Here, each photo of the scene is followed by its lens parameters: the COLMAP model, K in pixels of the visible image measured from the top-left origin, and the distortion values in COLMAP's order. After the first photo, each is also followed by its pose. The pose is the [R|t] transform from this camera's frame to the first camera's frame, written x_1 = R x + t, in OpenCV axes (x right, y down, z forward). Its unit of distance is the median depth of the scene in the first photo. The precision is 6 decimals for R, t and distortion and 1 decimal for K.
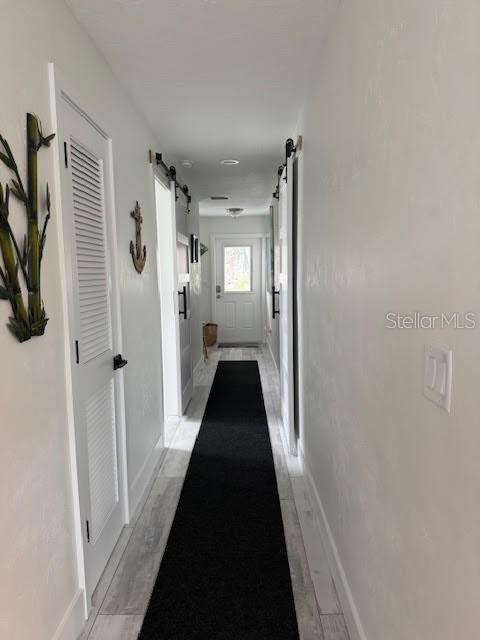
lens RADIAL K [[445.1, 0, 234.8], [0, 445.1, 318.4], [0, 0, 1]] dist [0.069769, -0.083276]
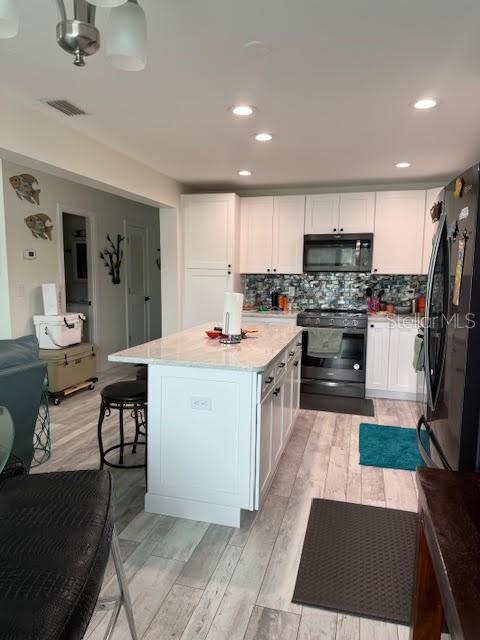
lens RADIAL K [[445.1, 0, 234.8], [0, 445.1, 318.4], [0, 0, 1]] dist [0.069769, -0.083276]
pose [[0.967142, 0.054111, -0.248411, 1.564139], [-0.051968, 0.998533, 0.015180, 0.220607], [0.248868, -0.001772, 0.968536, -2.612555]]
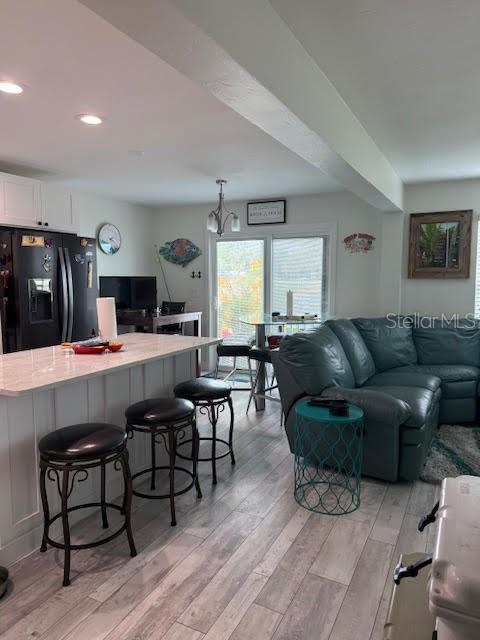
lens RADIAL K [[445.1, 0, 234.8], [0, 445.1, 318.4], [0, 0, 1]] dist [0.069769, -0.083276]
pose [[-0.899541, -0.026028, 0.436060, -0.188286], [0.053883, 0.983989, 0.169888, -0.057418], [-0.433500, 0.176317, -0.883736, 0.551926]]
